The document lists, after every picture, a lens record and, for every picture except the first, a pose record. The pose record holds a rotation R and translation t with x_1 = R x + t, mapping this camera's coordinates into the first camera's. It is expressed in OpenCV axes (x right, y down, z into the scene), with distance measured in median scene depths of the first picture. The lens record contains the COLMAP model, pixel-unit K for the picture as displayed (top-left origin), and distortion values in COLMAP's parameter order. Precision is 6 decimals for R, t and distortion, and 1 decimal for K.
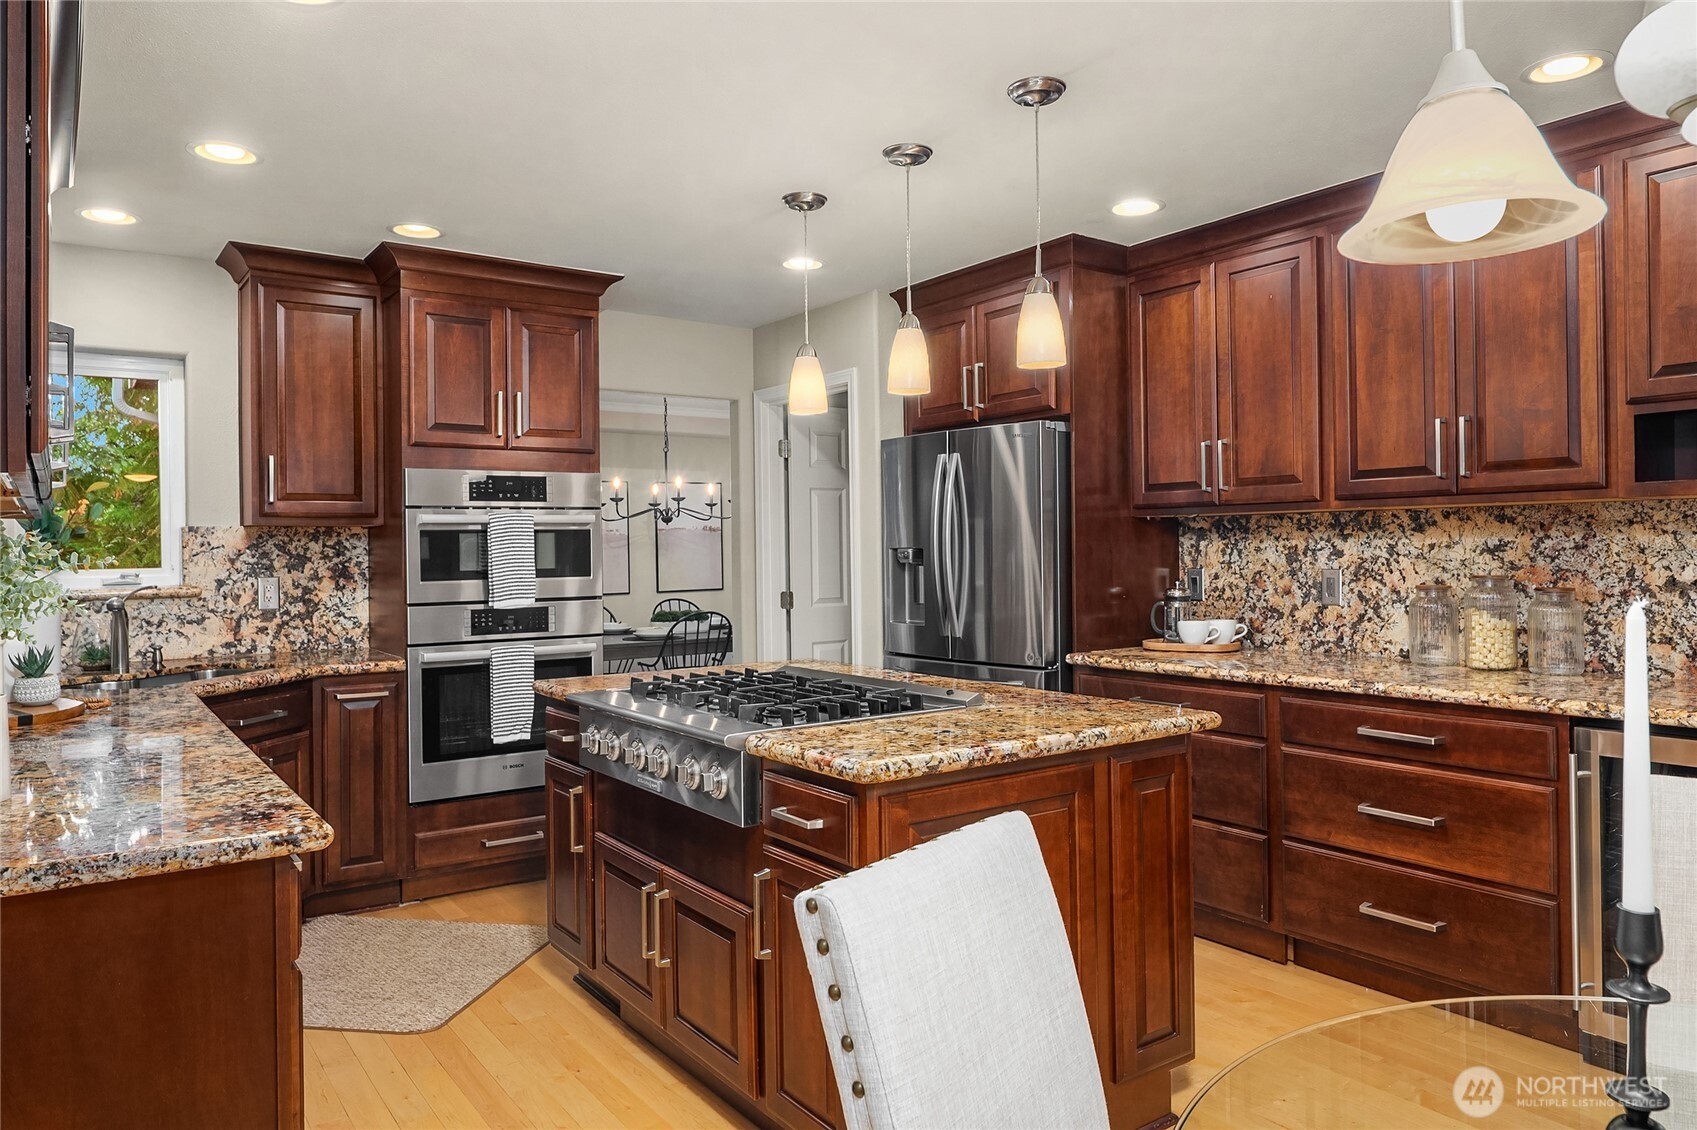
lens RADIAL K [[1120.7, 0, 856.2], [0, 1120.7, 554.0], [0, 0, 1]] dist [-0.002318, -0.005003]
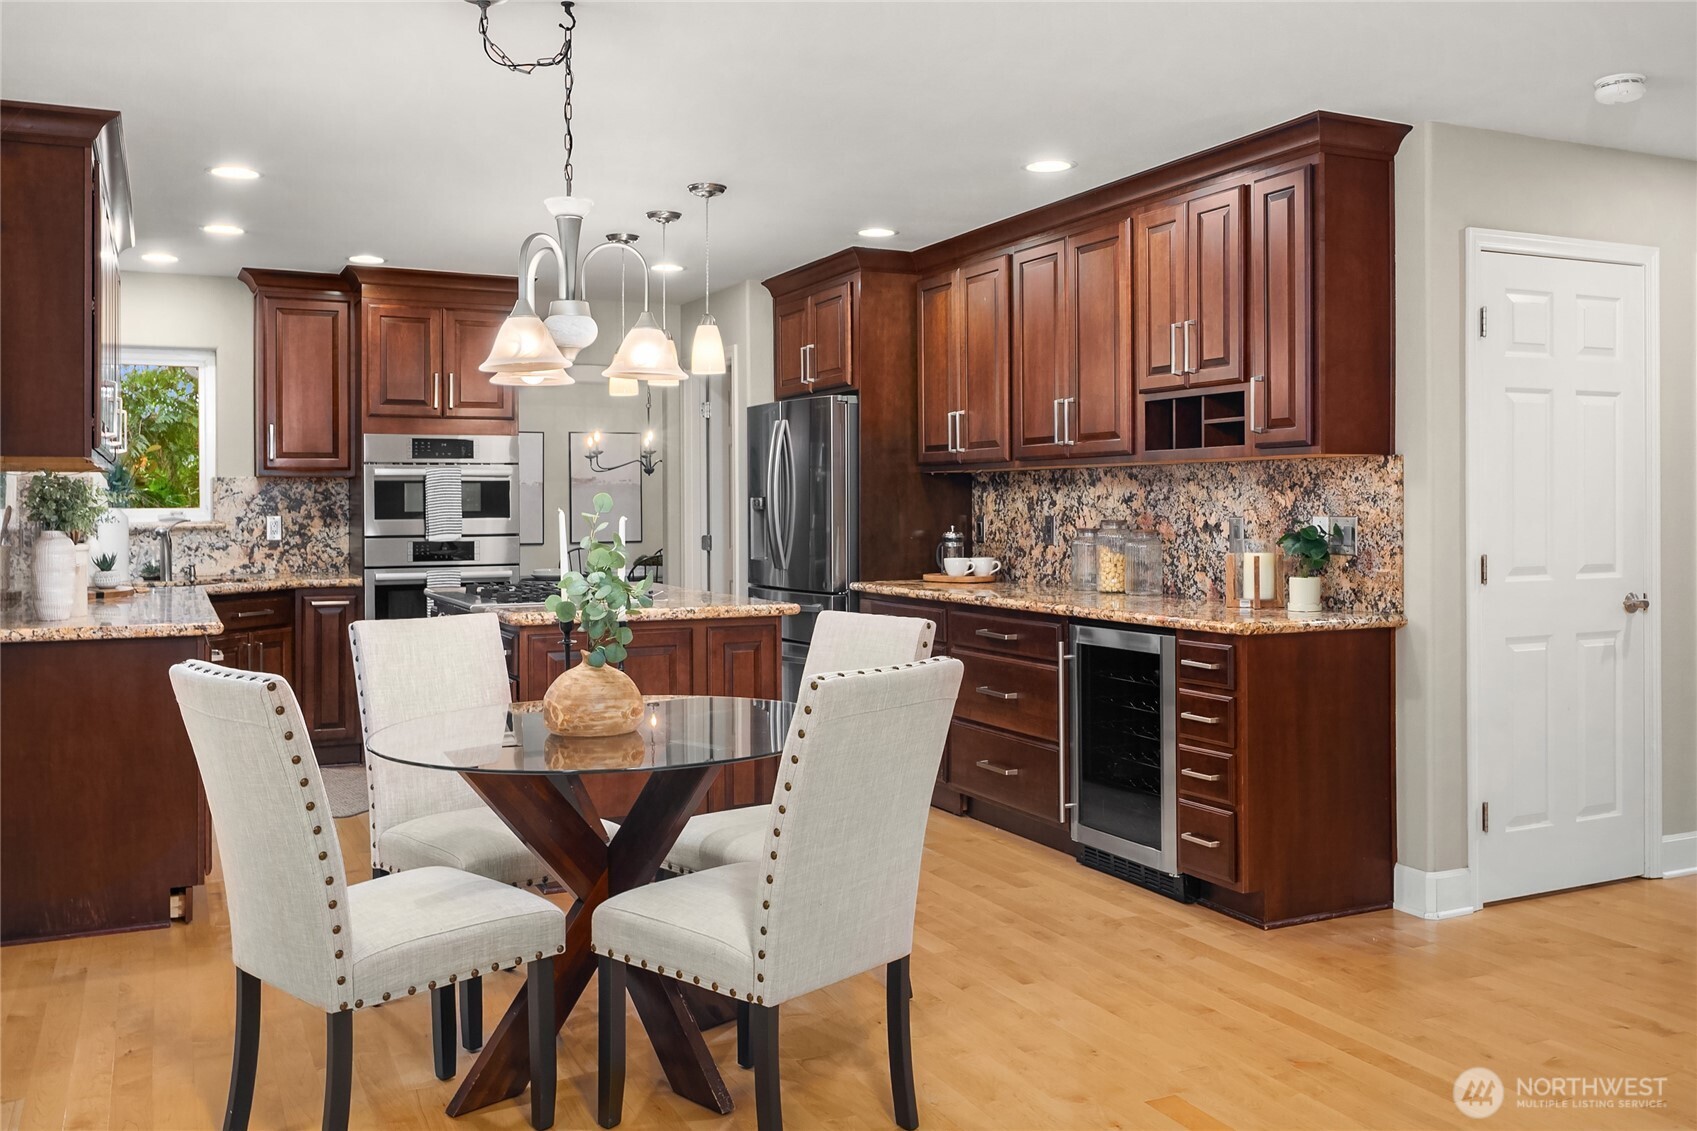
lens RADIAL K [[1418.7, 0, 815.1], [0, 1418.7, 515.8], [0, 0, 1]] dist [0.011251, -0.004257]
pose [[0.981975, 0.009094, -0.188792, 0.437681], [-0.008180, 0.999951, 0.005622, 0.006449], [0.188833, -0.003977, 0.982001, -0.548003]]
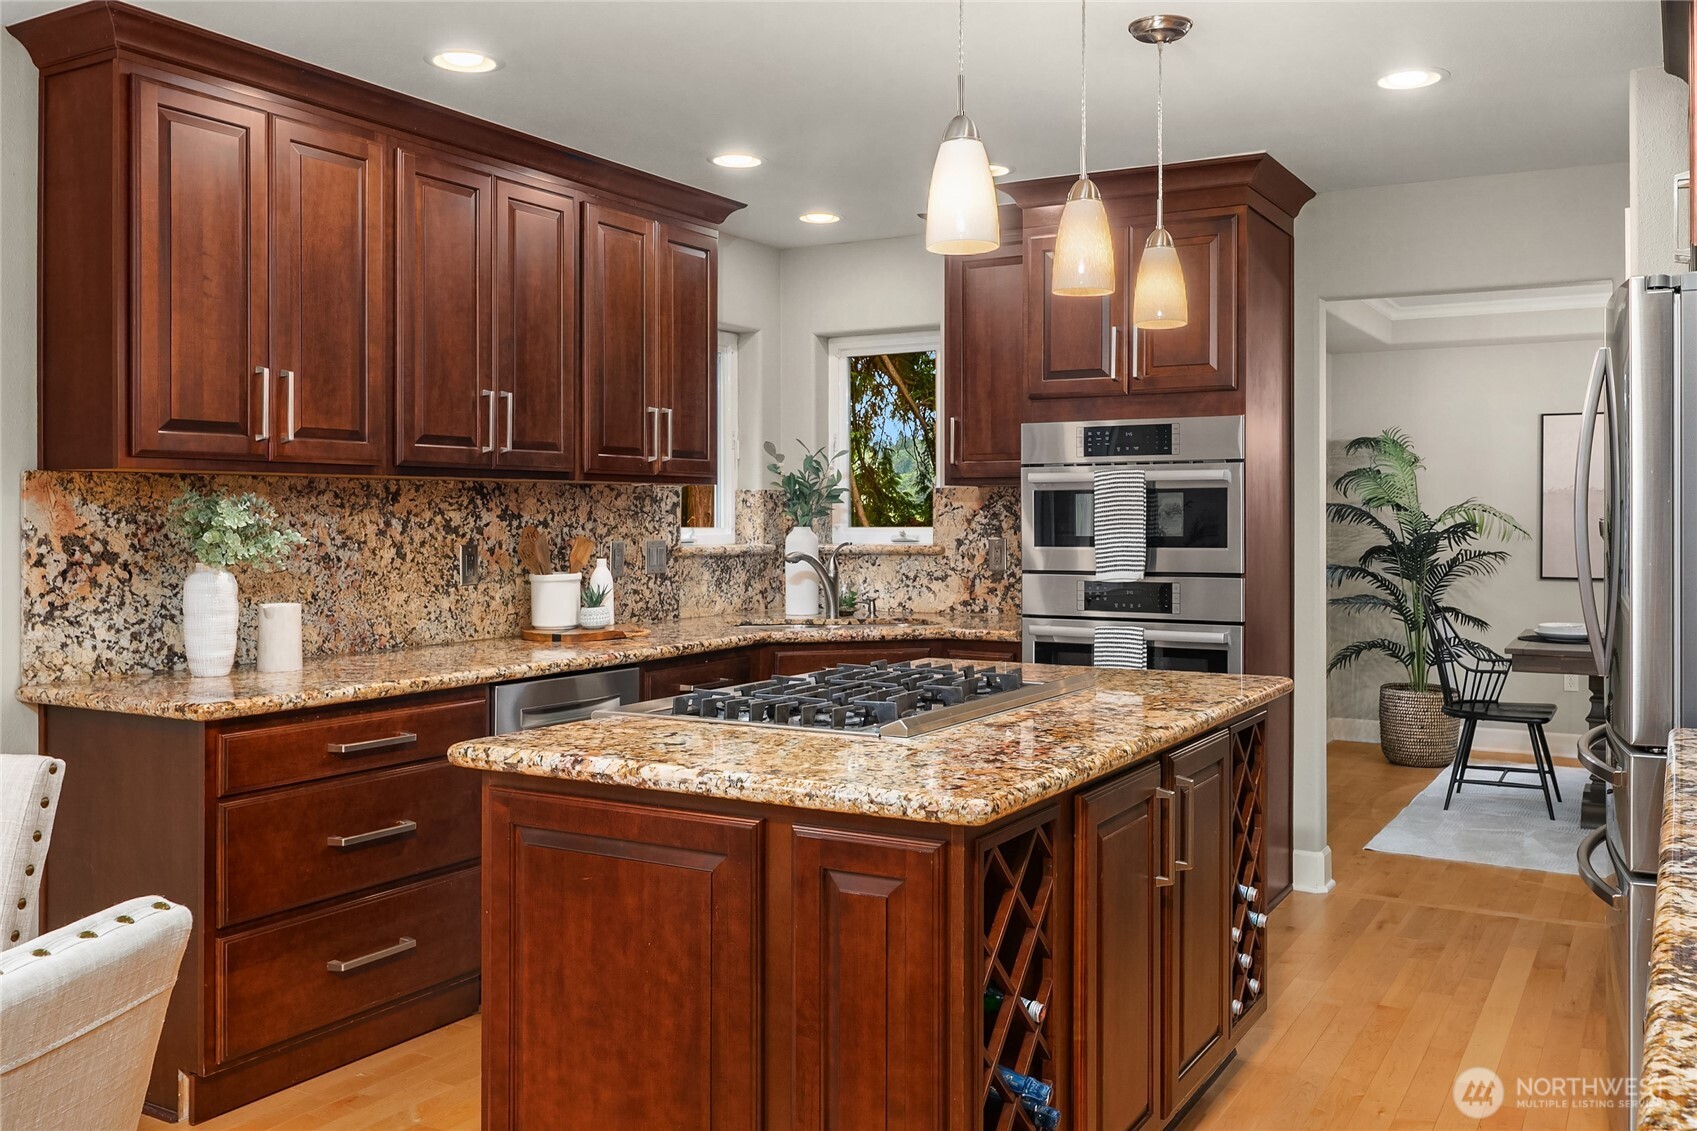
lens RADIAL K [[1418.7, 0, 886.1], [0, 1418.7, 518.1], [0, 0, 1]] dist [0.011251, -0.004257]
pose [[0.430260, 0.011921, -0.902626, 0.605824], [-0.006248, 0.999928, 0.010228, -0.009859], [0.902683, 0.001239, 0.430304, 0.389946]]
